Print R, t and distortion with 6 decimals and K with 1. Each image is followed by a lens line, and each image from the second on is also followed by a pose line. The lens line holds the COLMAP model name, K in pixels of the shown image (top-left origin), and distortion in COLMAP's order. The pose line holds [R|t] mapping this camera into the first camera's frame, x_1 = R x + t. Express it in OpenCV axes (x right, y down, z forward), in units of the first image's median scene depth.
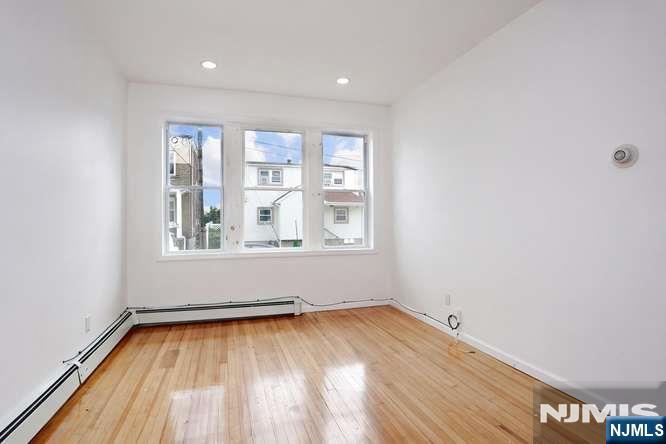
lens RADIAL K [[330.3, 0, 332.7], [0, 330.3, 222.1], [0, 0, 1]] dist [-0.022133, 0.000910]
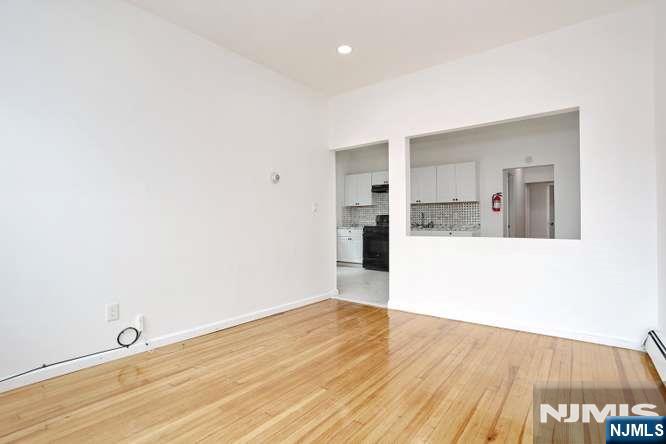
lens RADIAL K [[330.3, 0, 331.7], [0, 330.3, 222.1], [0, 0, 1]] dist [-0.022133, 0.000910]
pose [[-0.562074, 0.007303, 0.827054, -0.541555], [0.001360, 0.999968, -0.007905, 0.043342], [-0.827086, -0.003319, -0.562066, 1.054893]]
